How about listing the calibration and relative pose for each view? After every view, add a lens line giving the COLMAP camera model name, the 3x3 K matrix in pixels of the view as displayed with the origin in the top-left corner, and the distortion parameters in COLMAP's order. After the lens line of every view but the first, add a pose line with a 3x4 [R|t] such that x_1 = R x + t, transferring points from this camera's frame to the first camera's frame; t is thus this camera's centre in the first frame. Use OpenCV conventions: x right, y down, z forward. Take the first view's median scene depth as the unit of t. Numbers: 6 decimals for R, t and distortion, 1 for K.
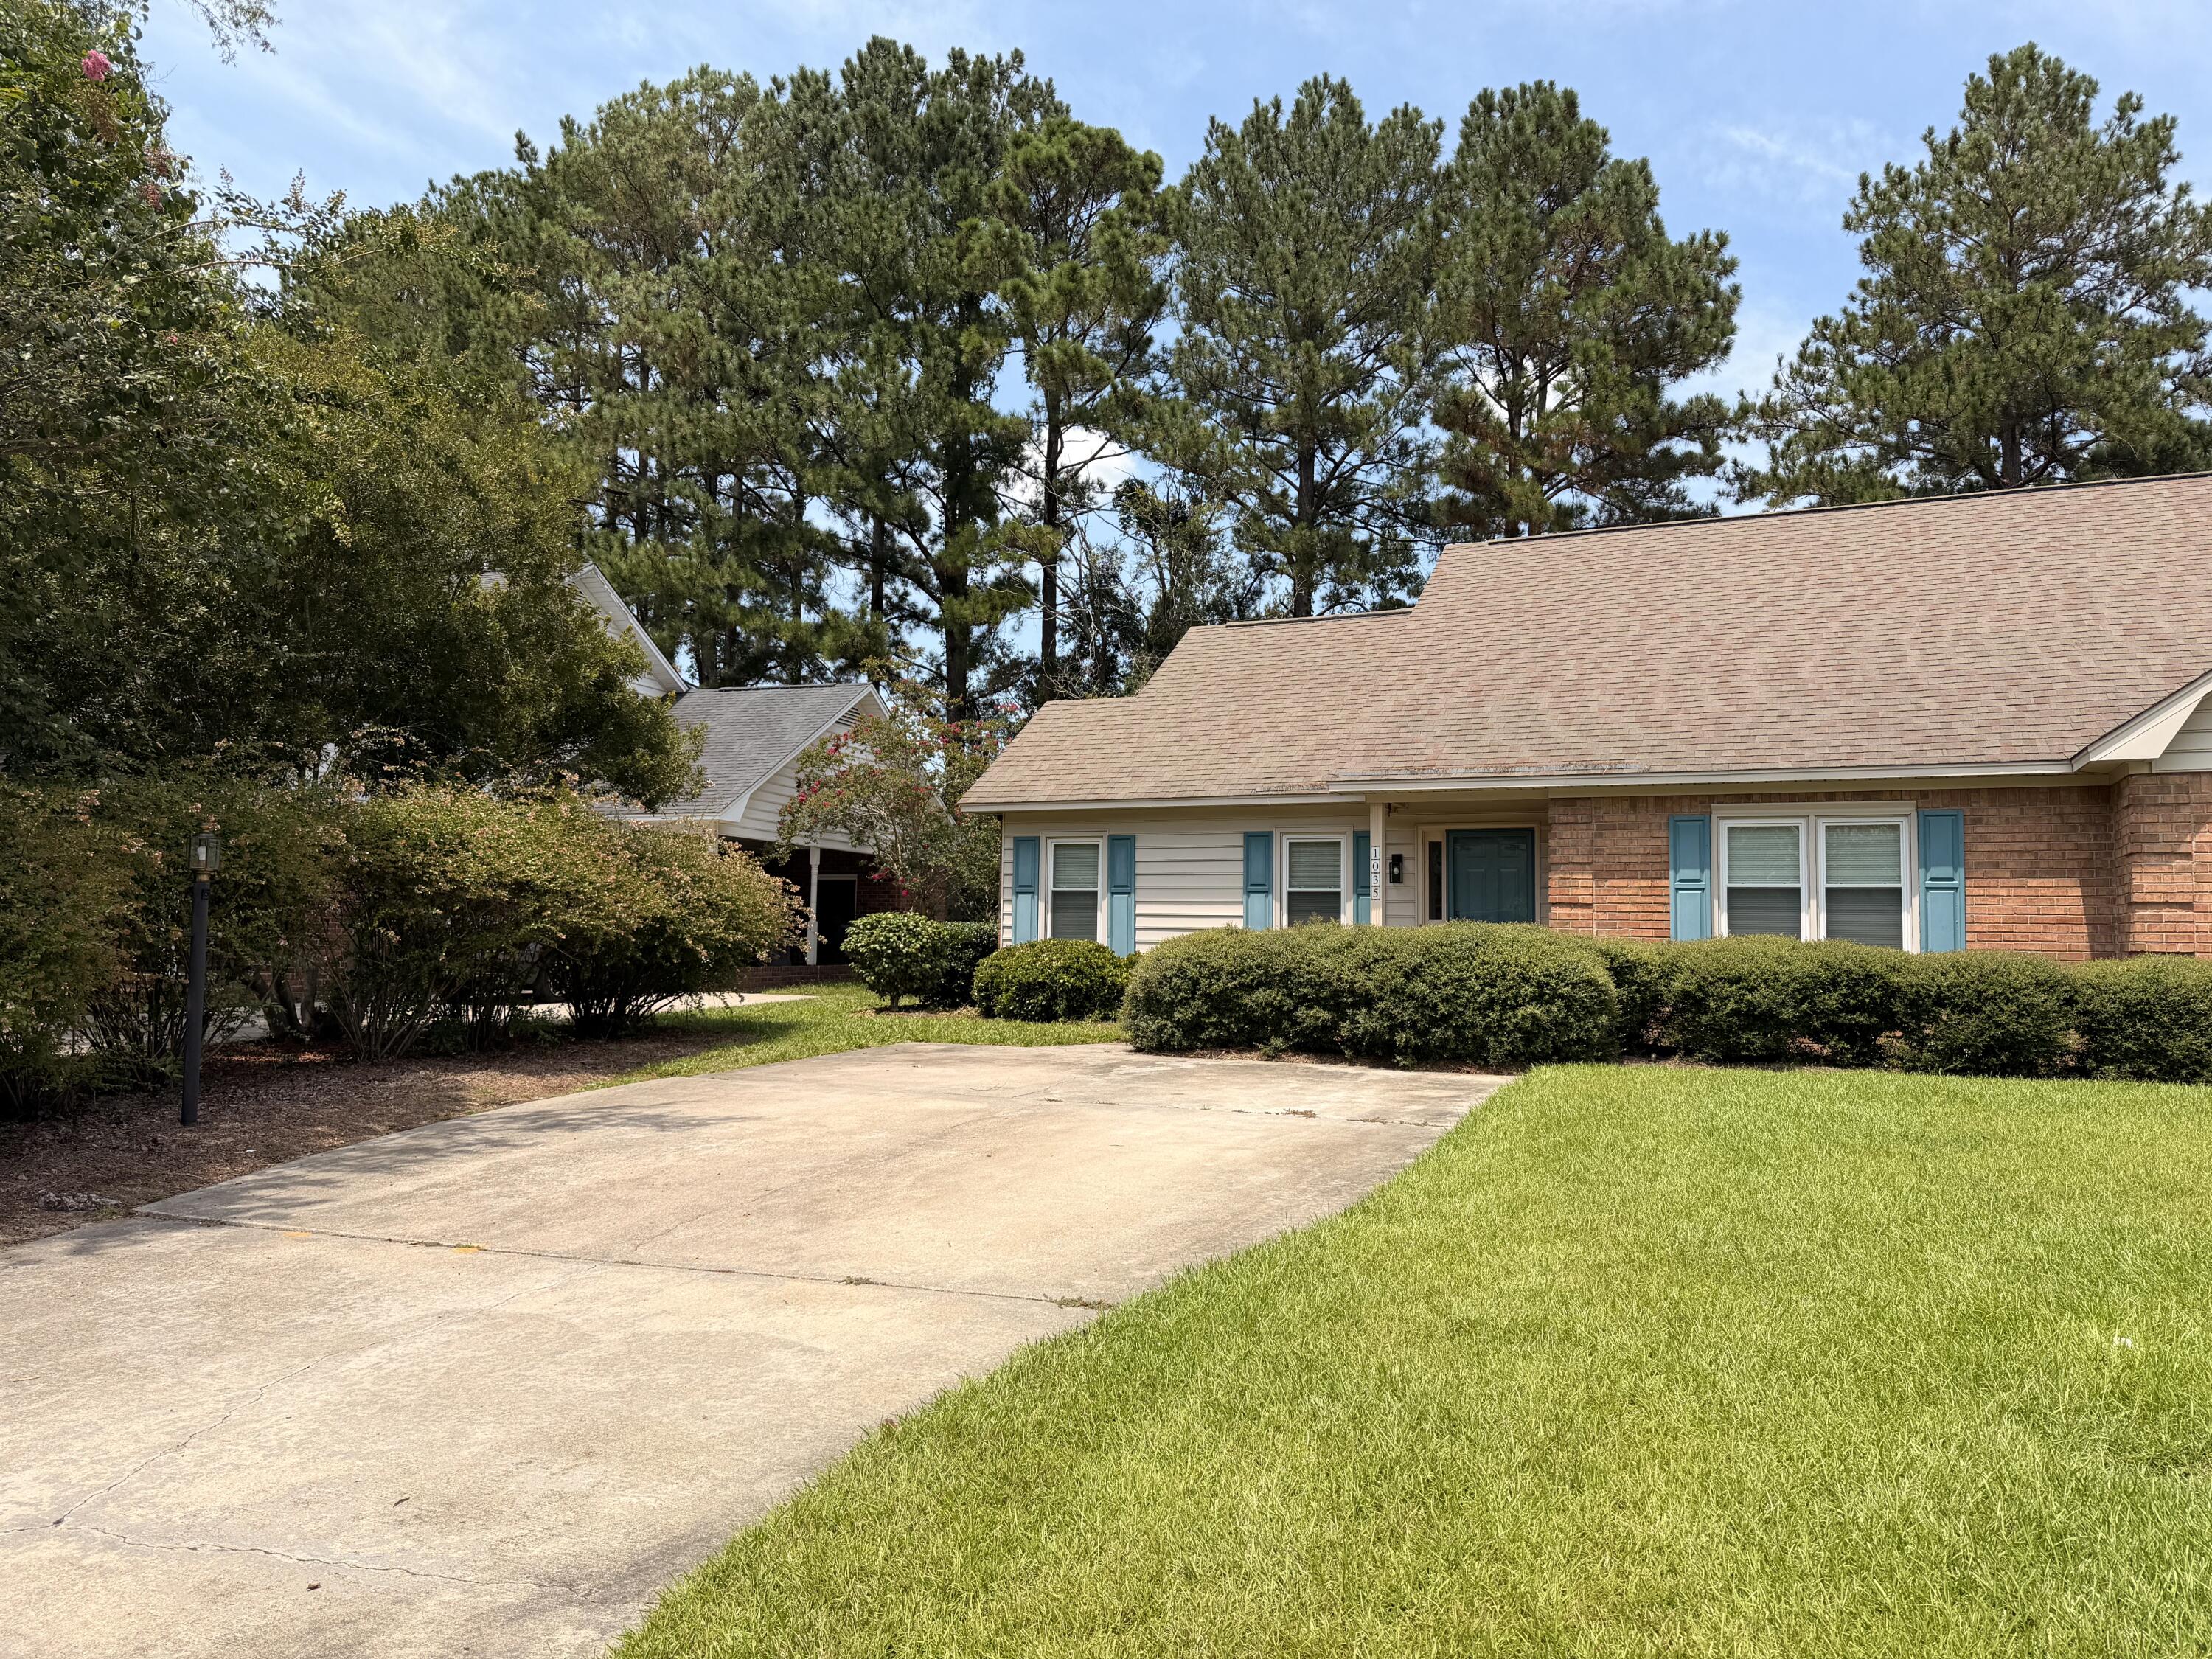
lens RADIAL K [[1540.7, 0, 1106.0], [0, 1540.7, 829.5], [0, 0, 1]] dist [0.085484, -0.103546]
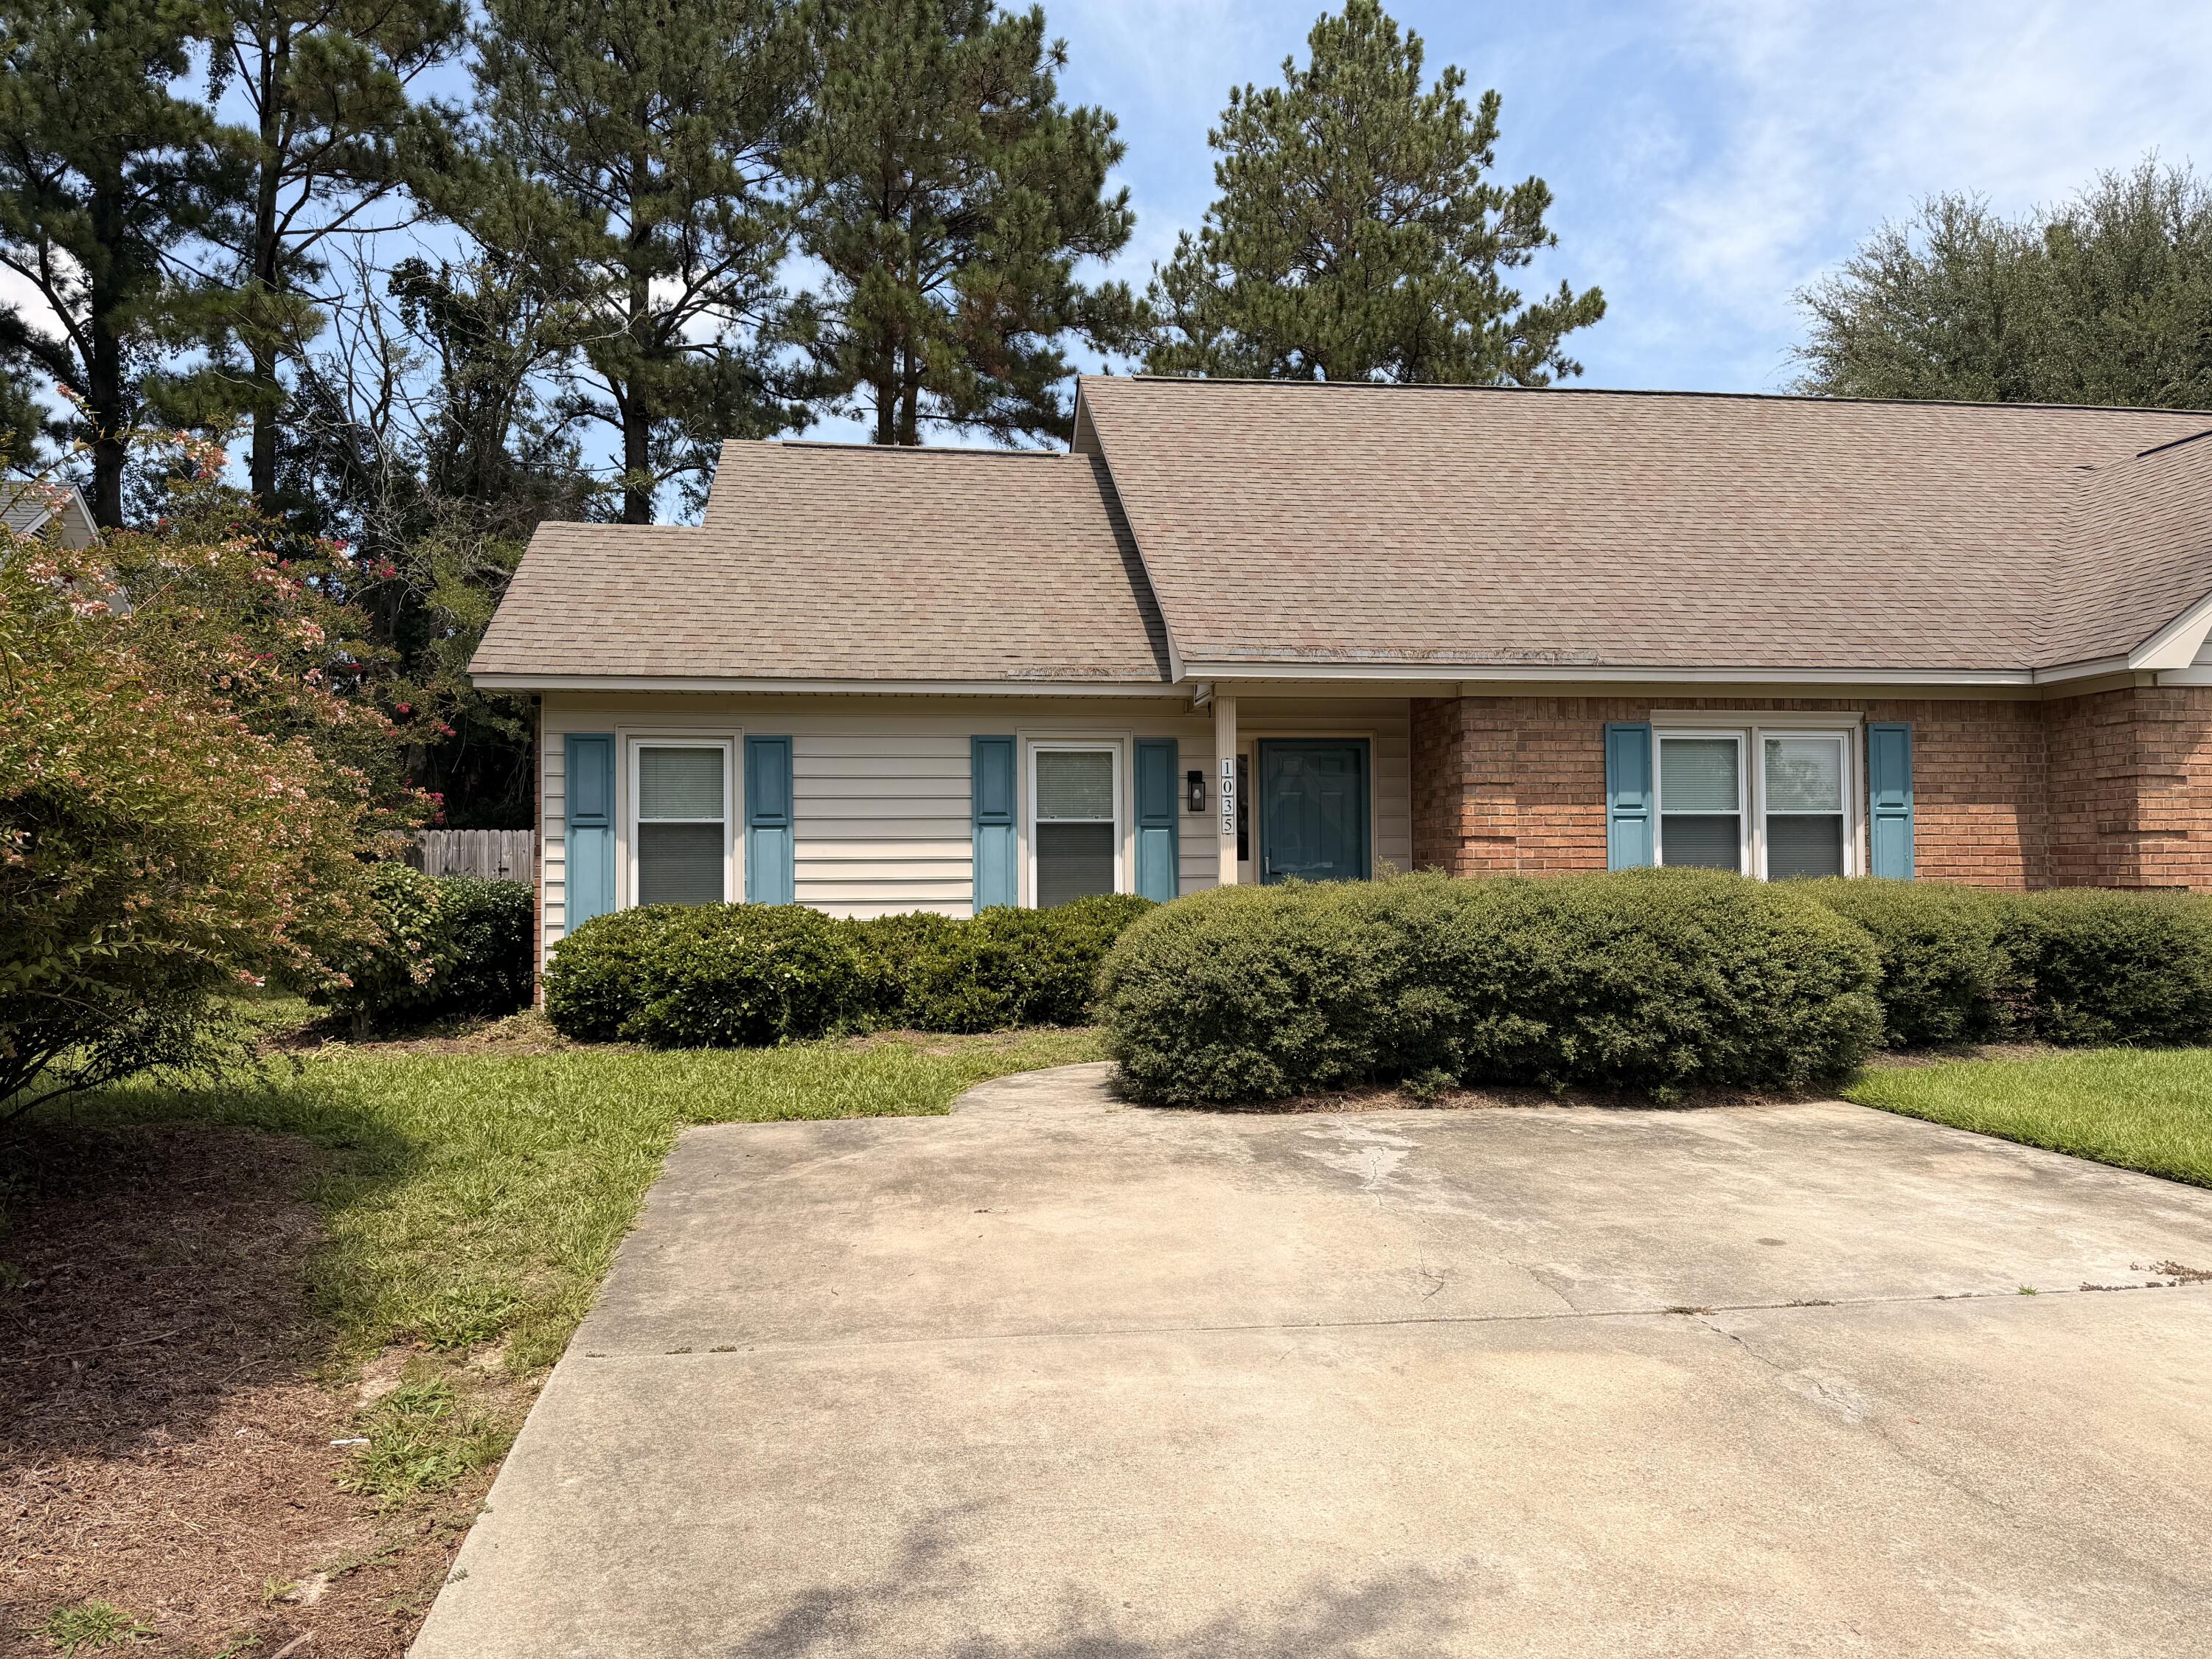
lens RADIAL K [[1540.7, 0, 1106.0], [0, 1540.7, 829.5], [0, 0, 1]] dist [0.085484, -0.103546]
pose [[0.844063, -0.005660, 0.536214, -0.265655], [-0.018592, 0.999034, 0.039810, 0.017934], [-0.535921, -0.043571, 0.843143, 0.477174]]
